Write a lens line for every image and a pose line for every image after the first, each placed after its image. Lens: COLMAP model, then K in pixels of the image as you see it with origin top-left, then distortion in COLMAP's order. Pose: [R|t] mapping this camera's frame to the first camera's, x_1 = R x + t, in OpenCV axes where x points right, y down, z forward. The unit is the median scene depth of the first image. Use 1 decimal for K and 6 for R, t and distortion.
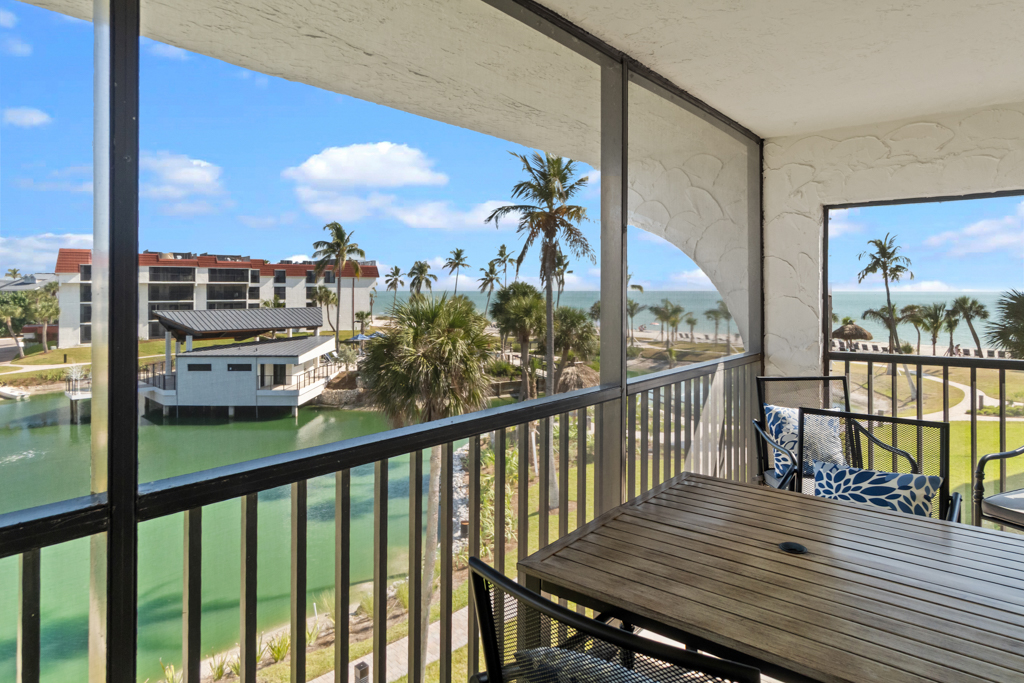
lens RADIAL K [[603.2, 0, 497.3], [0, 603.2, 288.6], [0, 0, 1]] dist [0.002980, 0.001010]
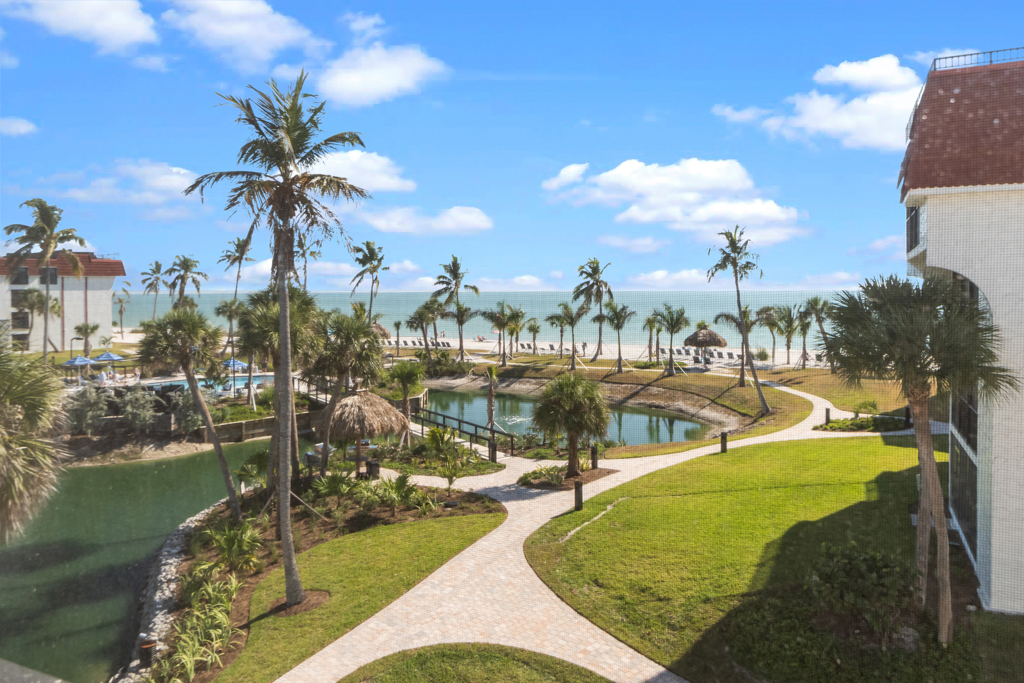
lens RADIAL K [[738.3, 0, 499.0], [0, 738.3, 297.5], [0, 0, 1]] dist [-0.011247, -0.003406]
pose [[0.970851, -0.008441, 0.239535, 0.118379], [0.005734, 0.999912, 0.011994, -0.002779], [-0.239615, -0.010271, 0.970814, 0.109408]]
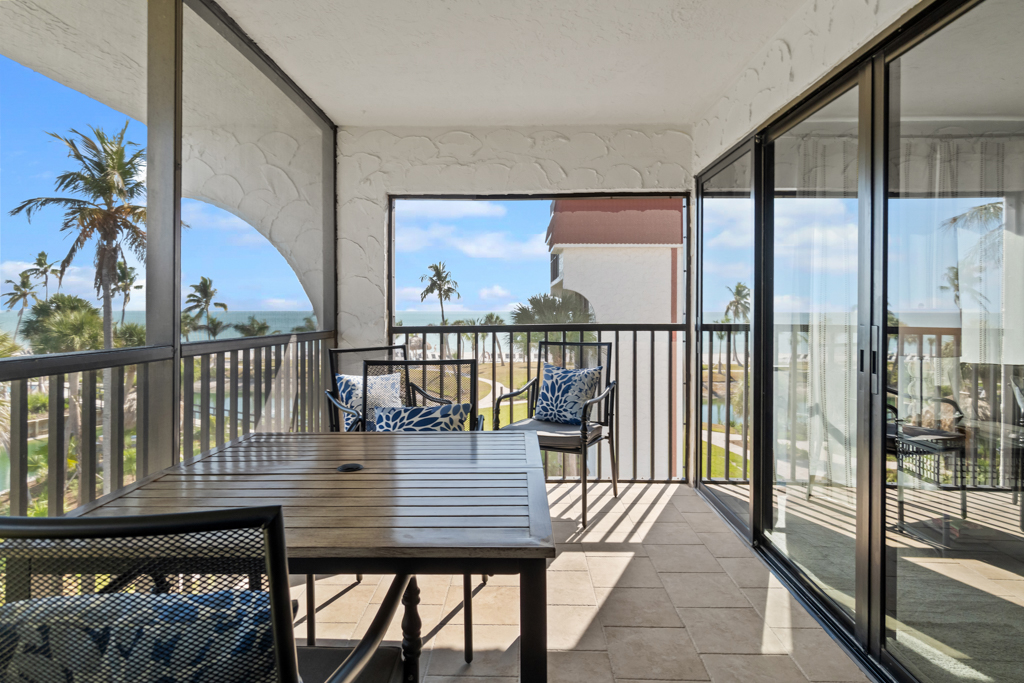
lens RADIAL K [[584.8, 0, 502.1], [0, 584.8, 312.3], [0, 0, 1]] dist [-0.002125, -0.001579]
pose [[0.780488, -0.001750, 0.625168, 0.004961], [-0.002397, 0.999980, 0.005791, 0.010978], [-0.625166, -0.006019, 0.780468, 0.004851]]
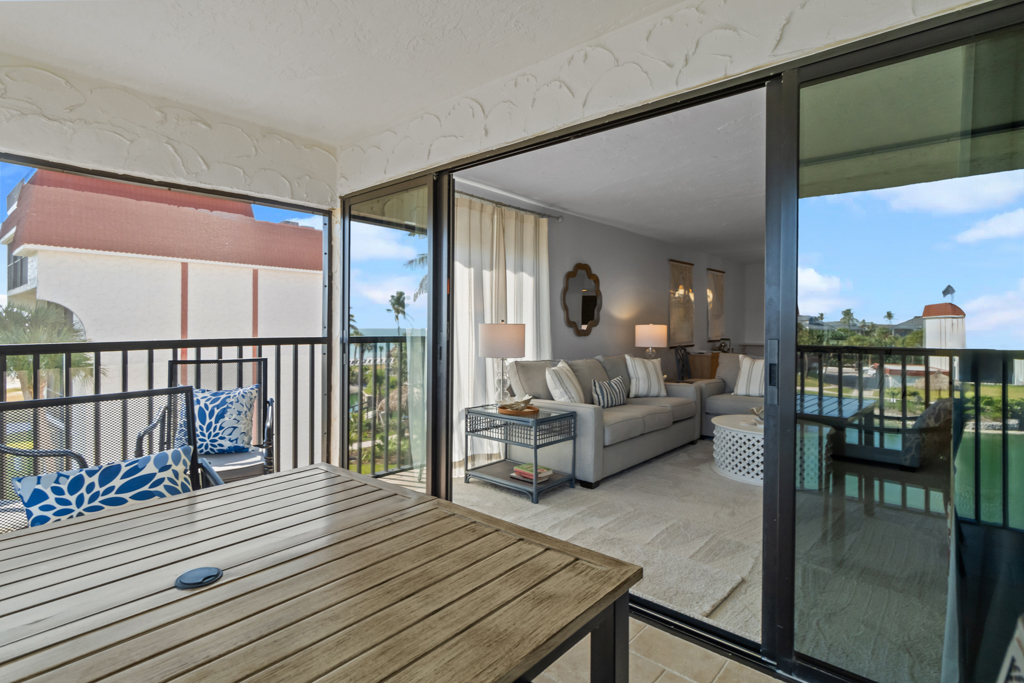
lens RADIAL K [[517.8, 0, 497.4], [0, 517.8, 326.5], [0, 0, 1]] dist [-0.003299, -0.001002]
pose [[0.027310, 0.000273, 0.999627, -0.002066], [-0.005911, 0.999983, -0.000111, 0.011724], [-0.999610, -0.005906, 0.027311, 0.046690]]
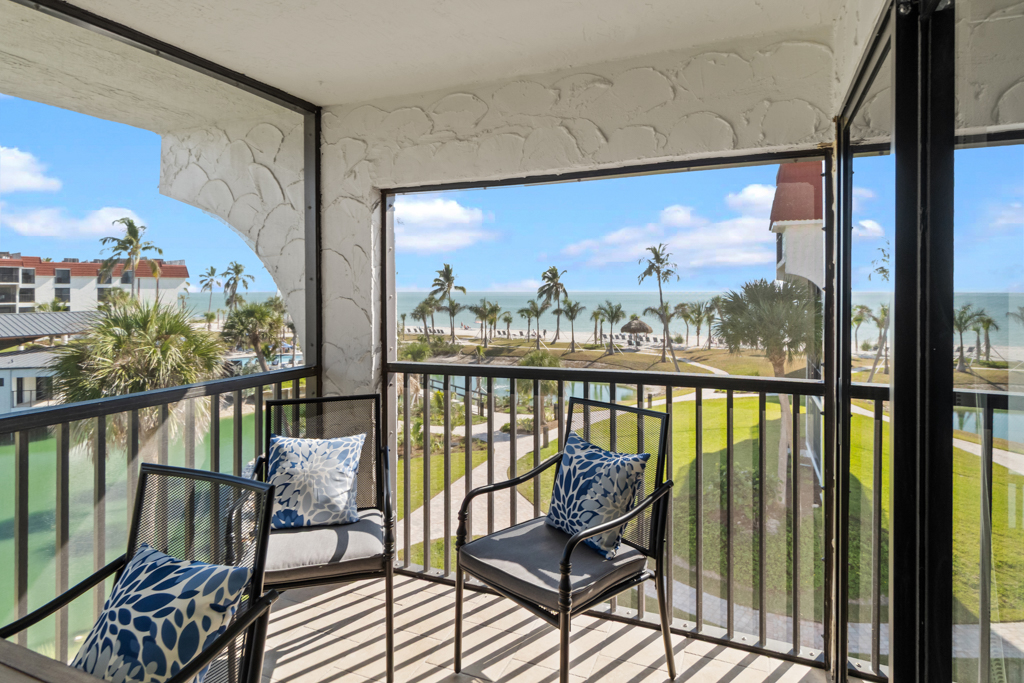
lens RADIAL K [[575.9, 0, 503.9], [0, 575.9, 293.0], [0, 0, 1]] dist [0.002406, -0.000464]
pose [[0.958906, -0.002745, 0.283709, 0.073353], [0.001048, 0.999981, 0.006131, 0.000288], [-0.283721, -0.005581, 0.958891, 0.027891]]
